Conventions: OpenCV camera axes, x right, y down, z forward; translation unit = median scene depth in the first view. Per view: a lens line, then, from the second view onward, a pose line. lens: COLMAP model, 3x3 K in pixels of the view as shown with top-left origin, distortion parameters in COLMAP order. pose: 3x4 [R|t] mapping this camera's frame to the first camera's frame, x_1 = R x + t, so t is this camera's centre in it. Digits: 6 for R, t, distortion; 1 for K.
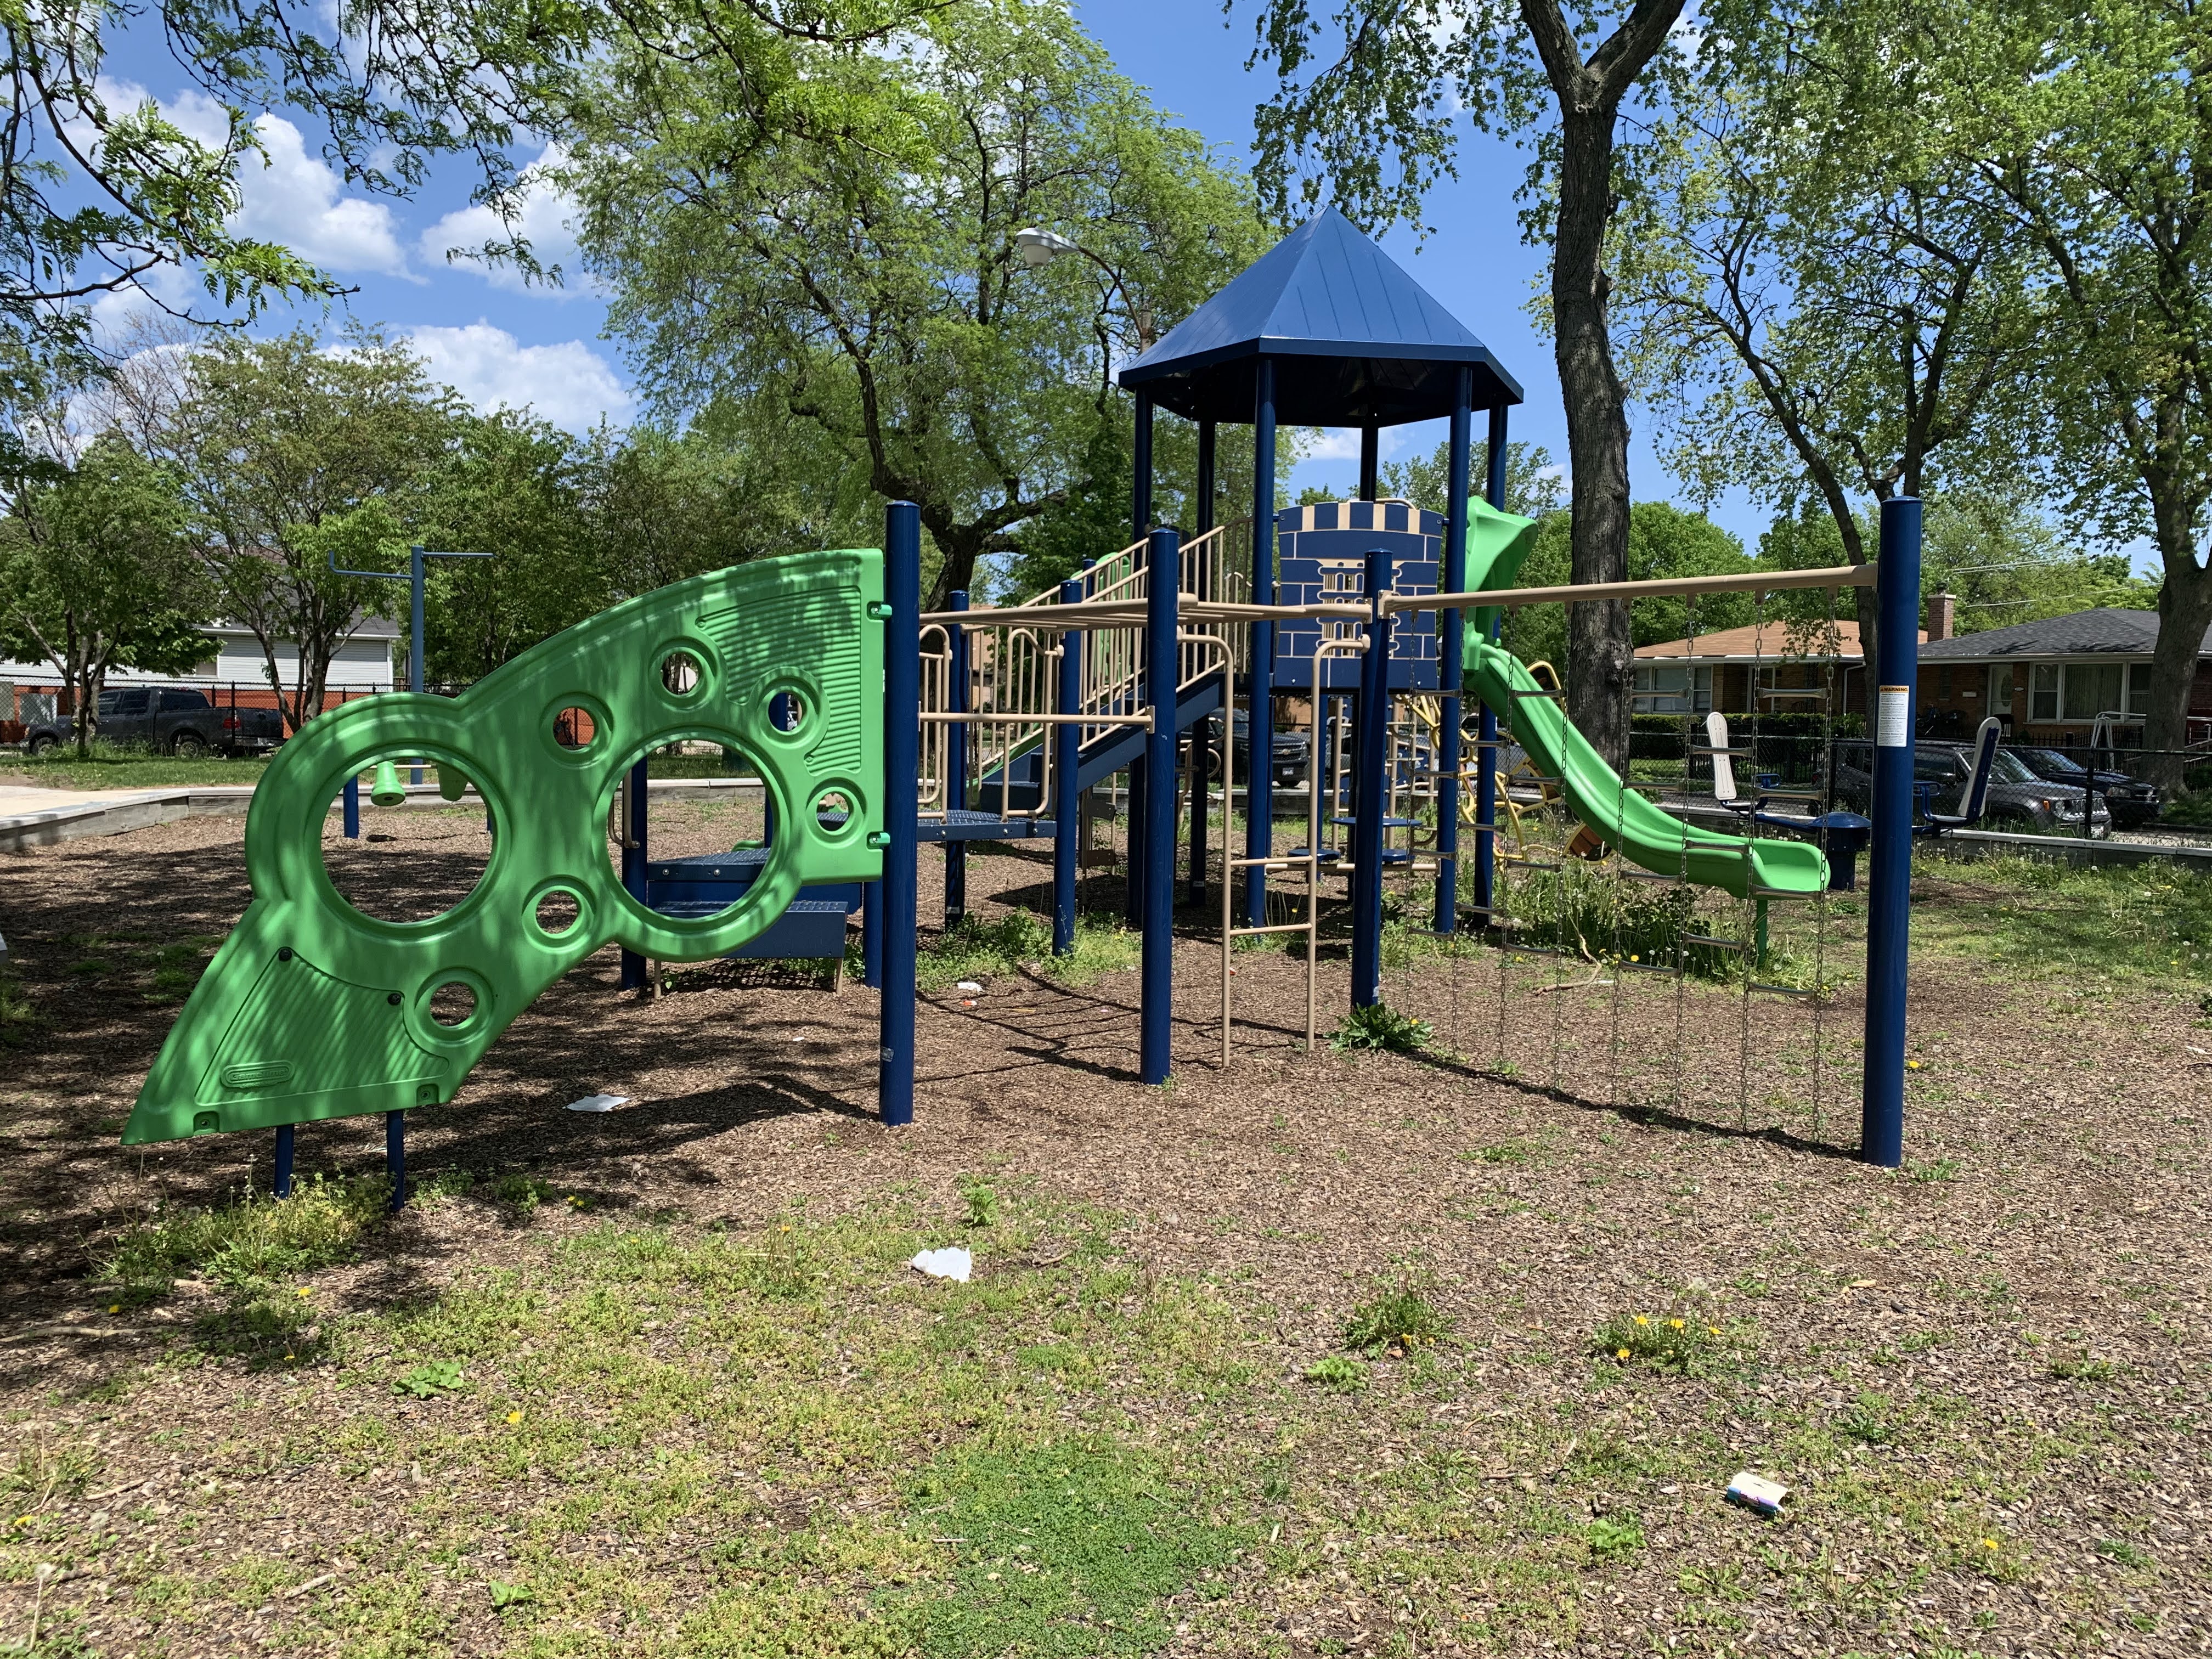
lens RADIAL K [[1700.3, 0, 1086.2], [0, 1700.3, 825.8], [0, 0, 1]] dist [0.021175, -0.014946]
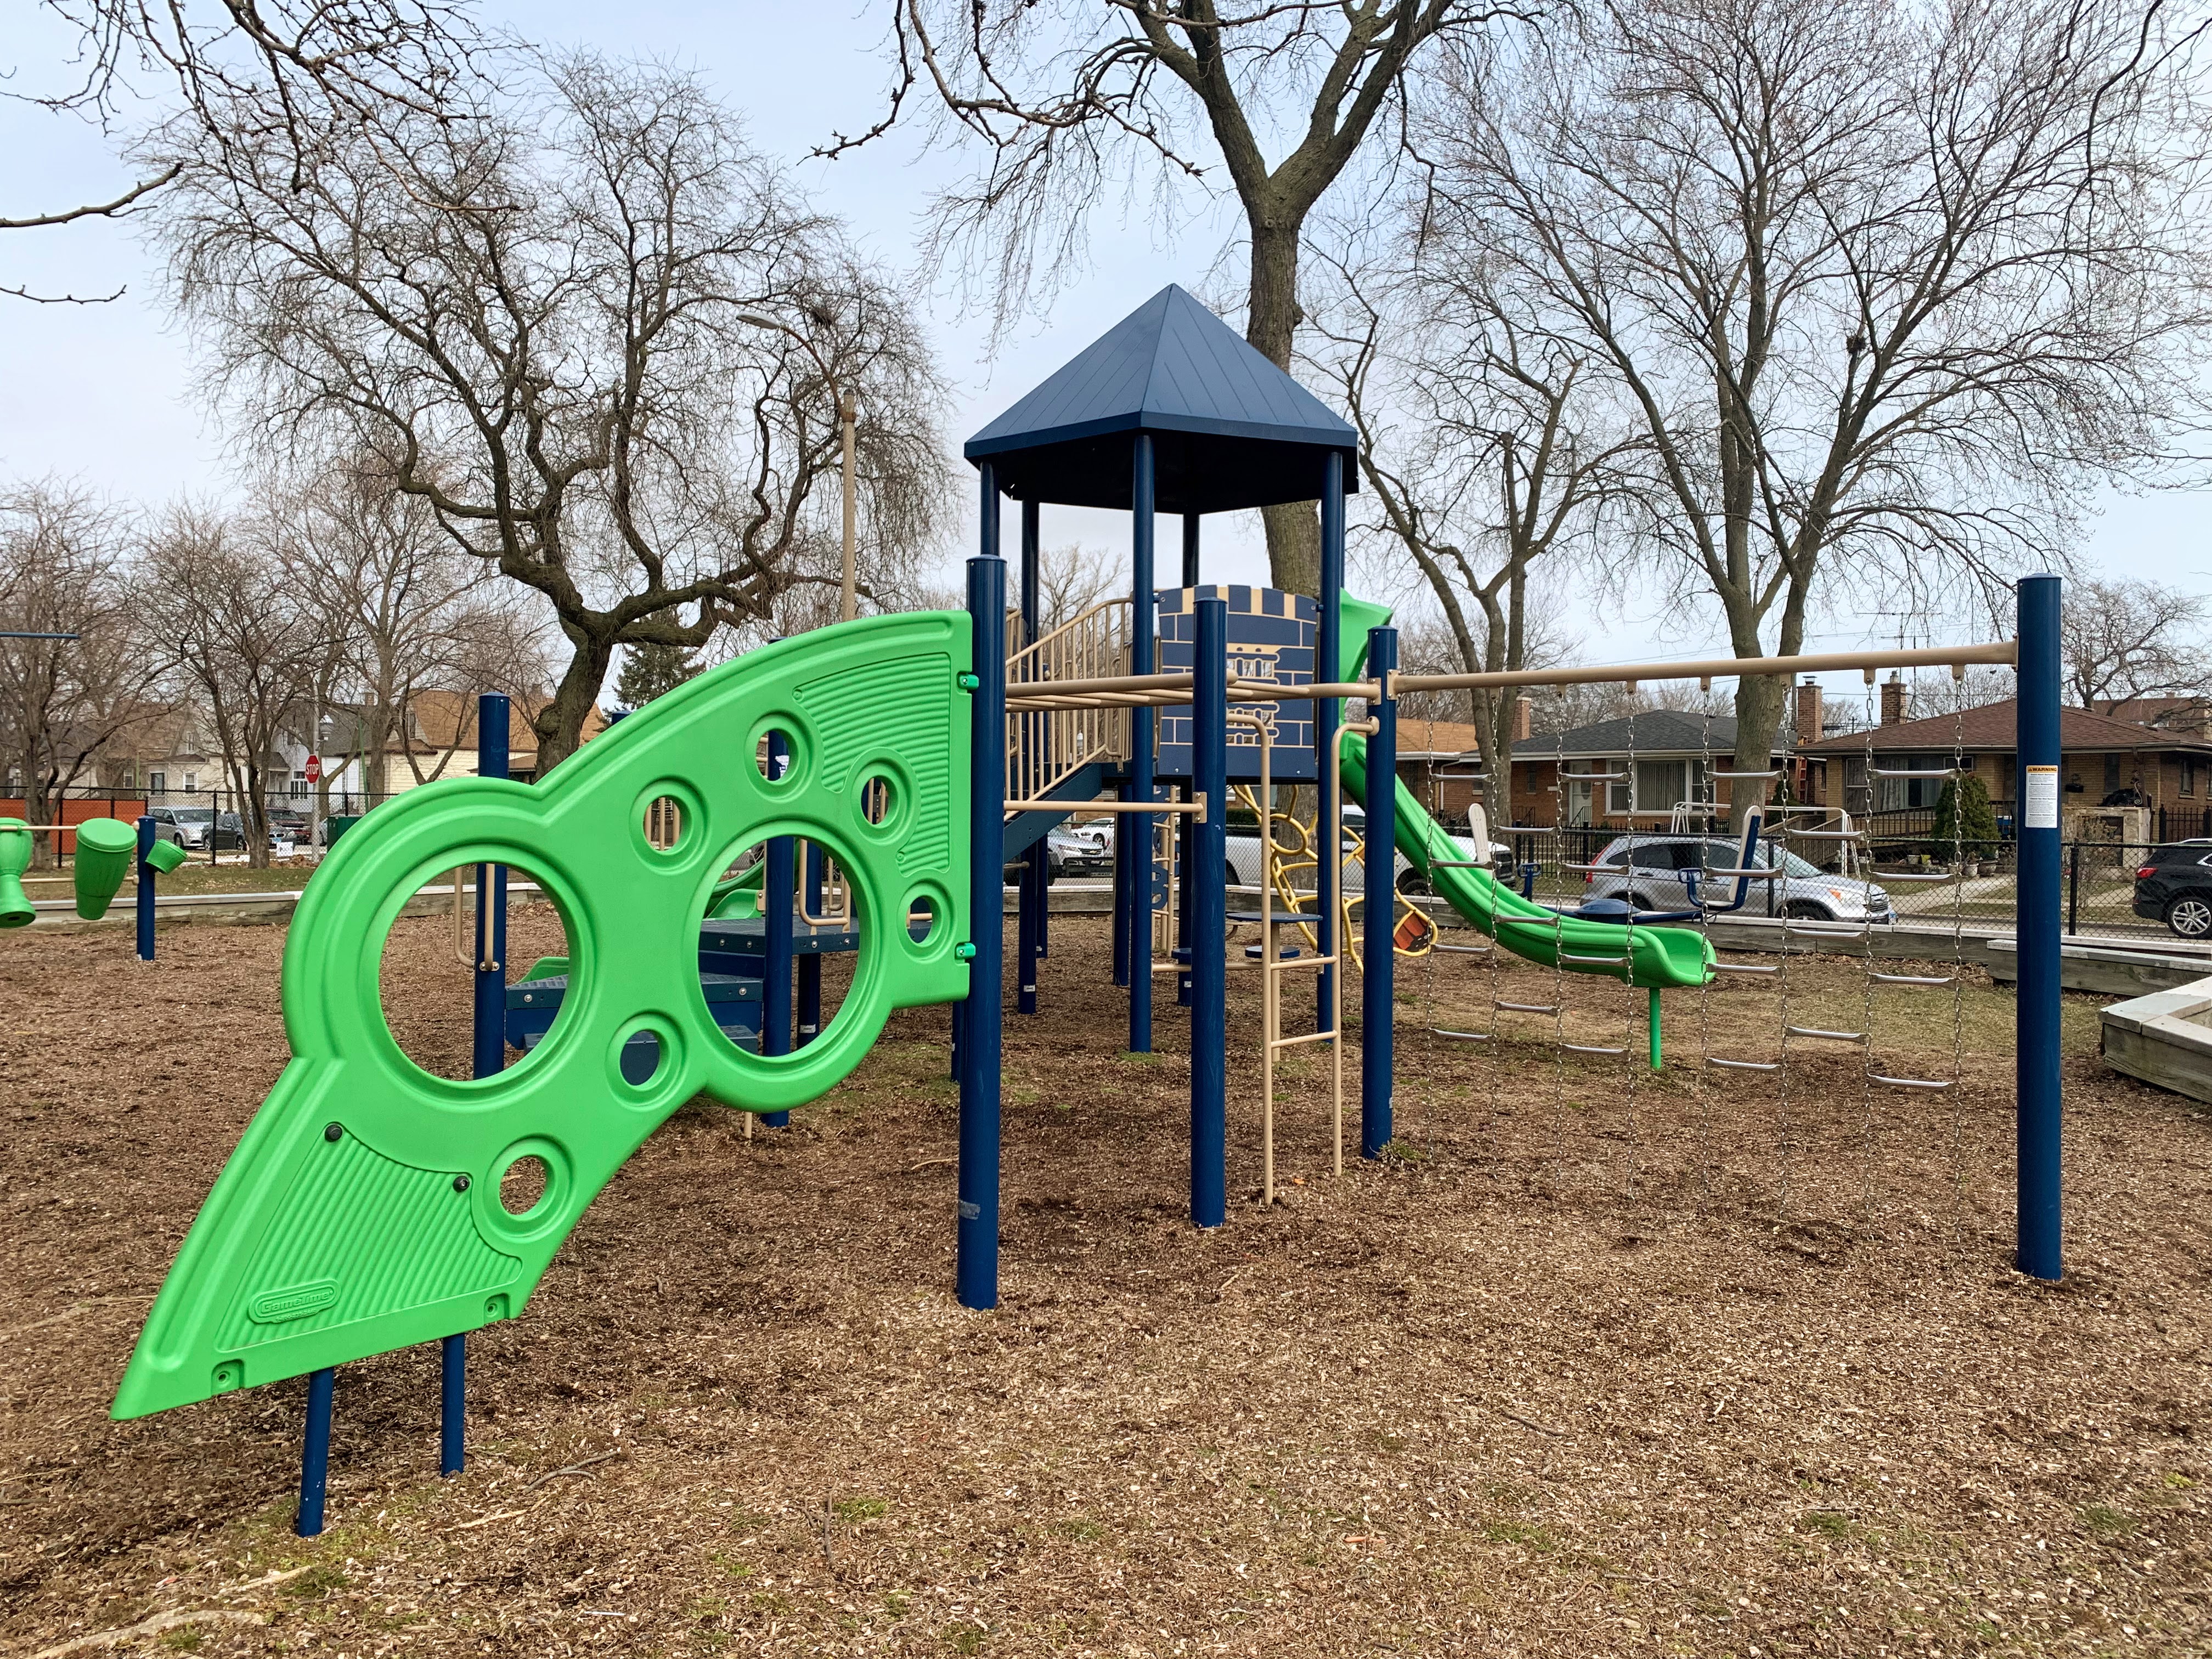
lens RADIAL K [[1700.3, 0, 1086.2], [0, 1700.3, 825.8], [0, 0, 1]] dist [0.021175, -0.014946]
pose [[0.970359, -0.009777, 0.241468, -0.160671], [0.023662, 0.998224, -0.054671, -0.003861], [-0.240505, 0.058765, 0.968867, 0.100461]]
